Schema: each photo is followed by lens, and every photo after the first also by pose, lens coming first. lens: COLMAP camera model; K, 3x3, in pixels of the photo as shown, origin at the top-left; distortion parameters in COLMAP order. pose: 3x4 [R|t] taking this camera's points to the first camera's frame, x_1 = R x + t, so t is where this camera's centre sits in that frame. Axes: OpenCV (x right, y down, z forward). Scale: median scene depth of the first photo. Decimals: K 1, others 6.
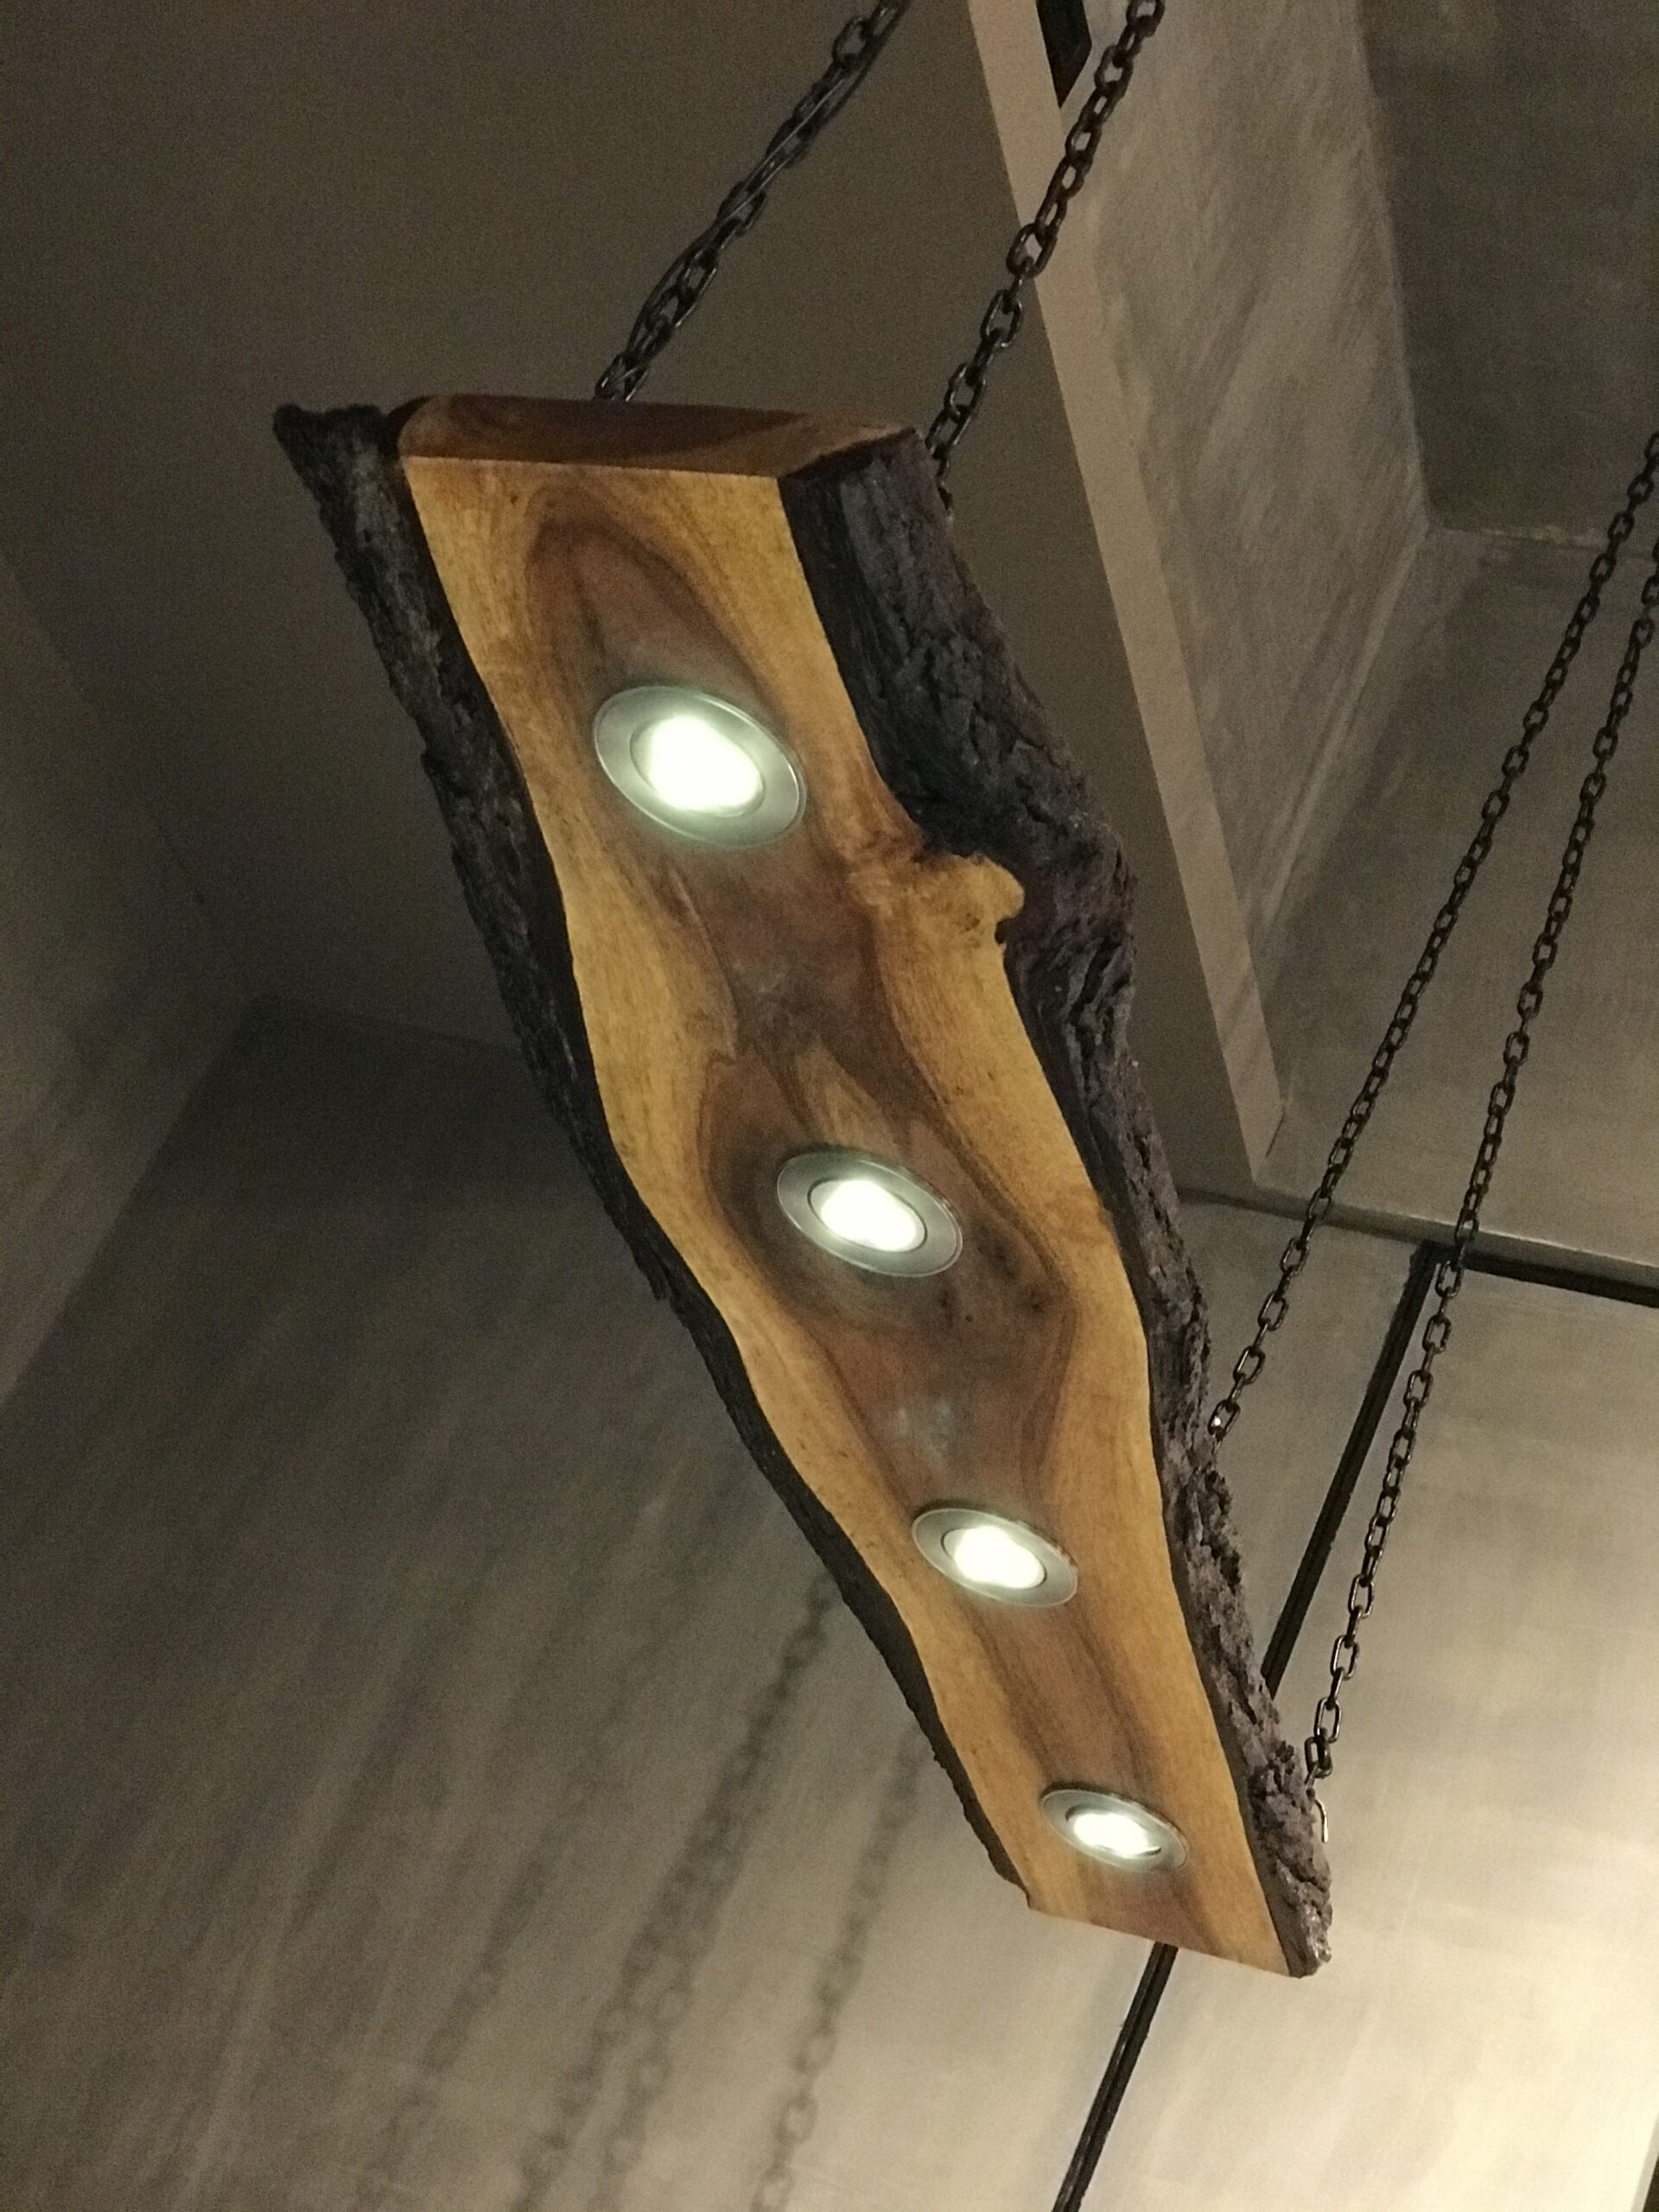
lens RADIAL K [[3633.1, 0, 837.0], [0, 3633.1, 1095.1], [0, 0, 1]] dist [0.066748, 0.000000]
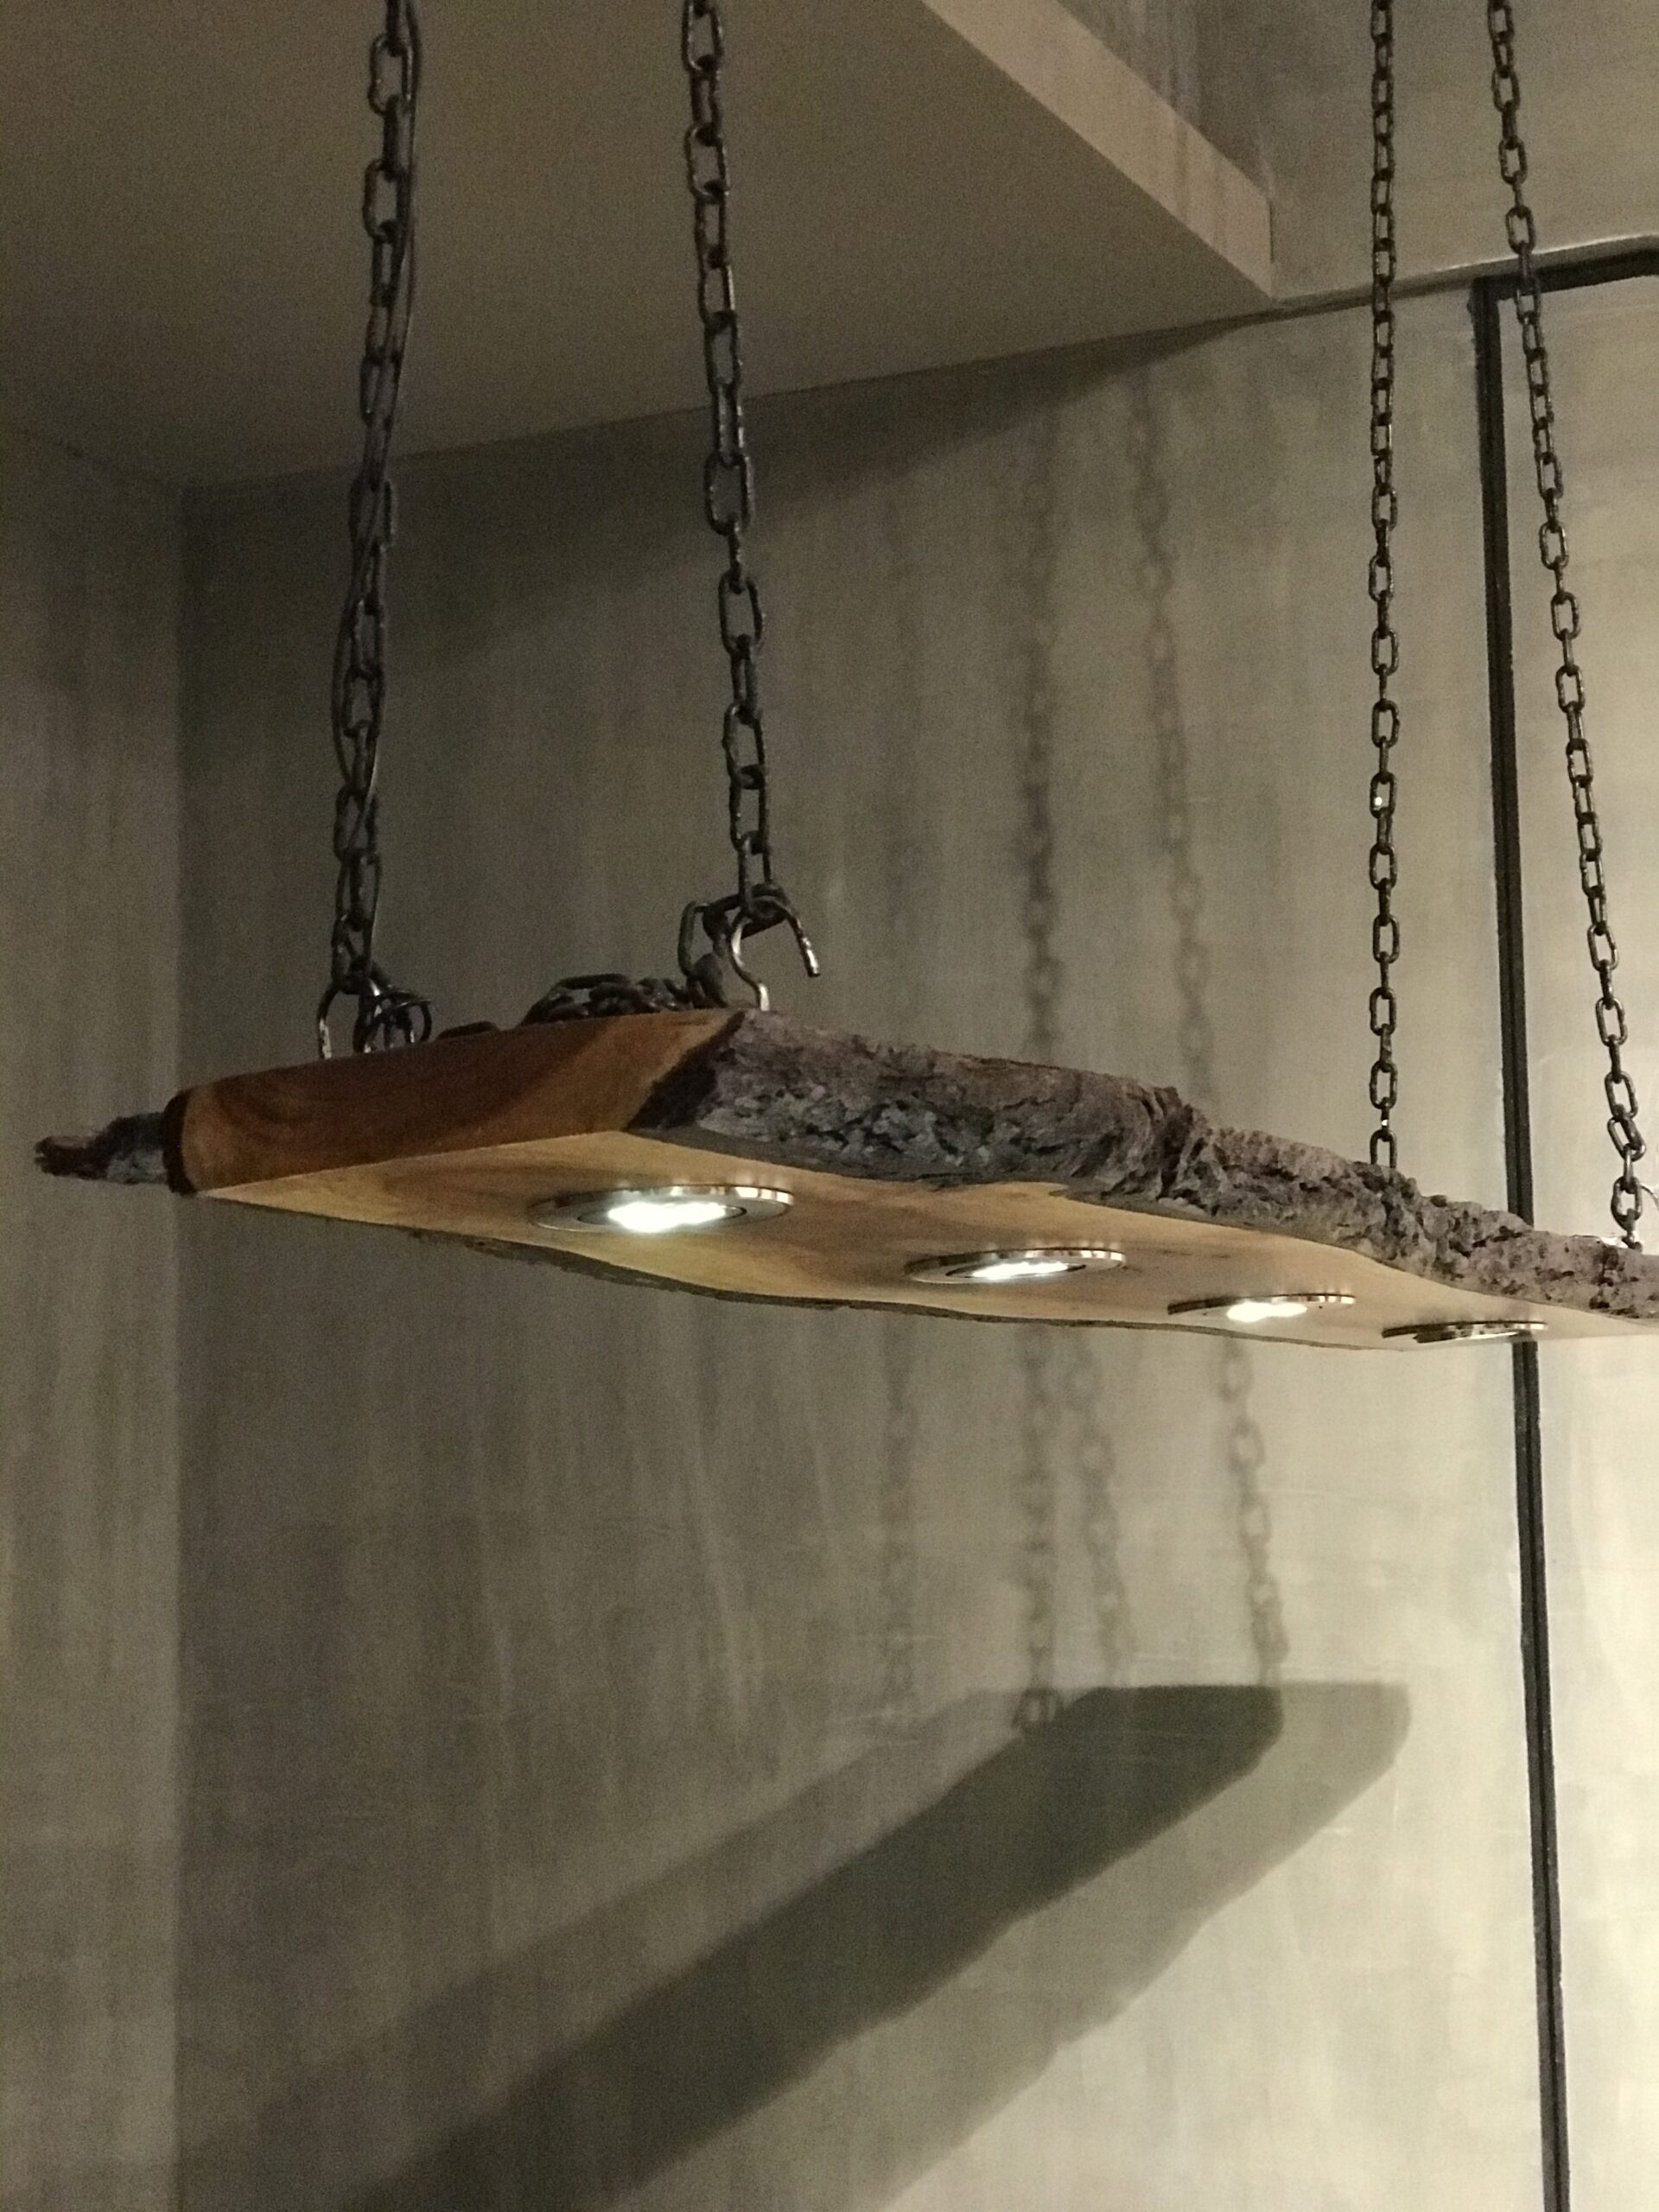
lens RADIAL K [[3633.1, 0, 829.7], [0, 3633.1, 1089.2], [0, 0, 1]] dist [0.066748, 0.000000]
pose [[0.894529, -0.422622, -0.145631, 0.083038], [0.445129, 0.812317, 0.376832, -0.257826], [-0.040959, -0.401912, 0.914762, 0.133445]]
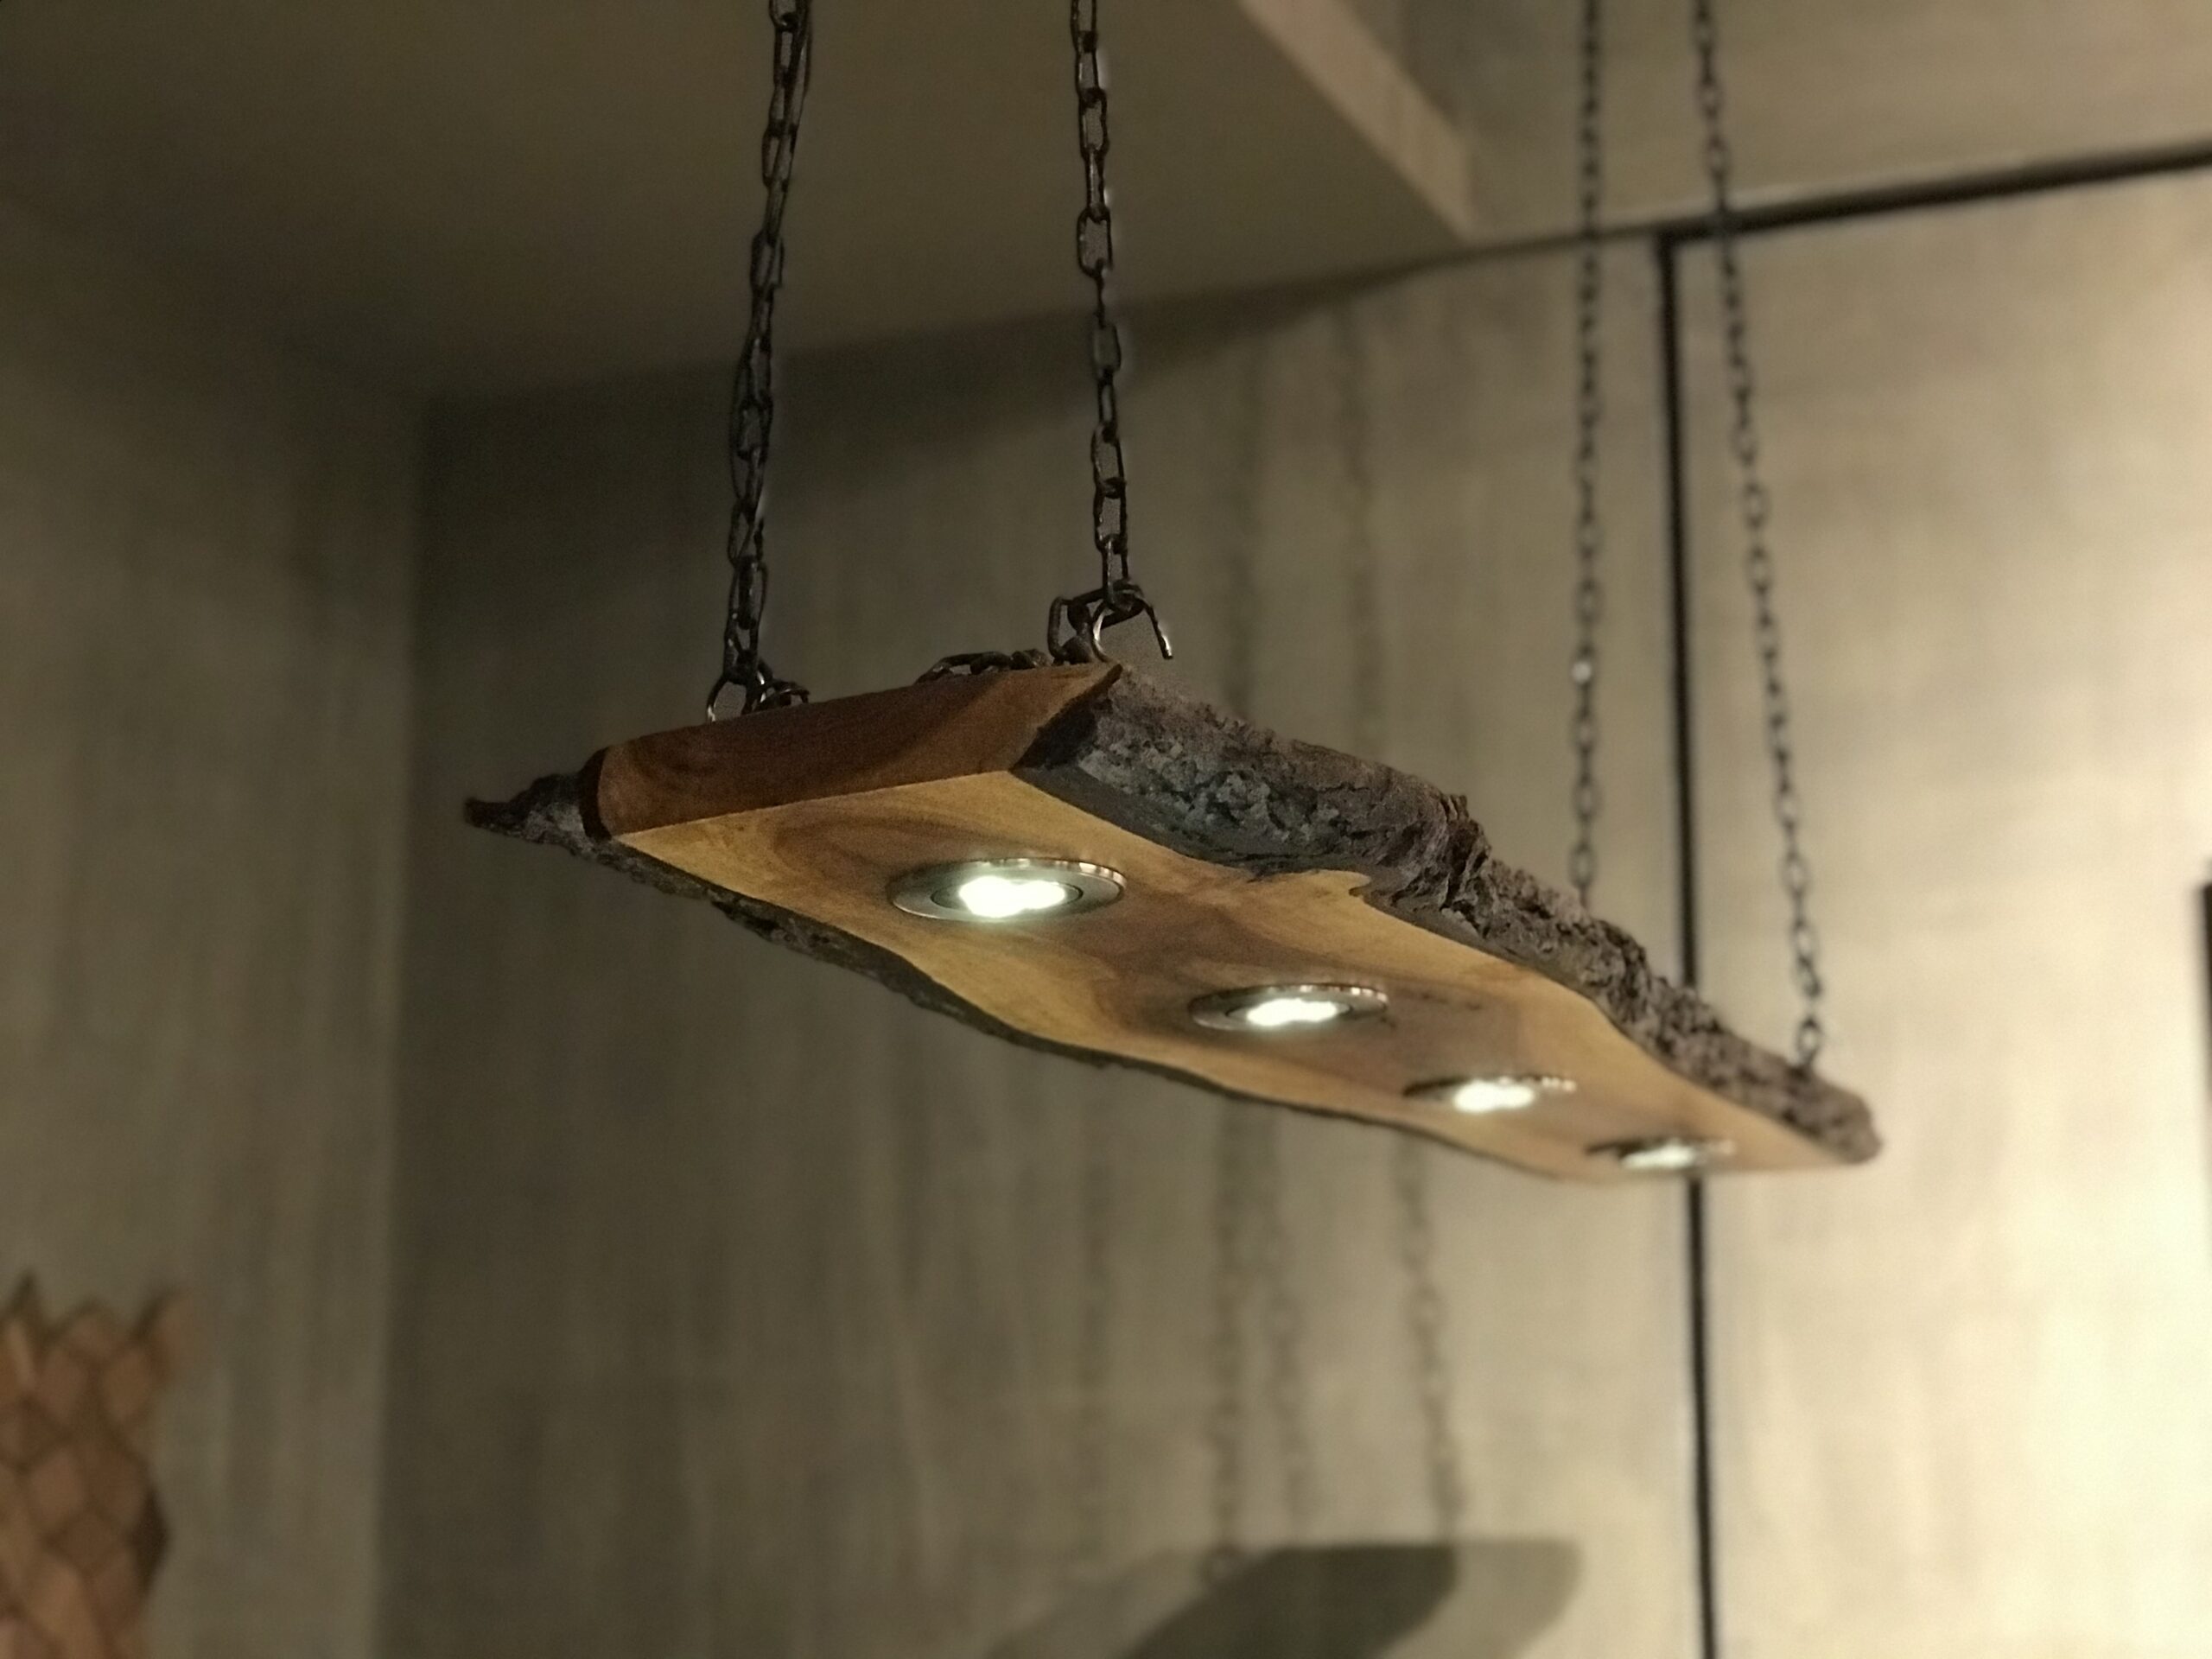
lens RADIAL K [[3633.1, 0, 1100.1], [0, 3633.1, 845.3], [0, 0, 1]] dist [0.066748, 0.000000]
pose [[0.910562, -0.407439, -0.069791, 0.034711], [0.406506, 0.851932, 0.330100, -0.249741], [-0.075039, -0.328947, 0.941362, 0.058231]]
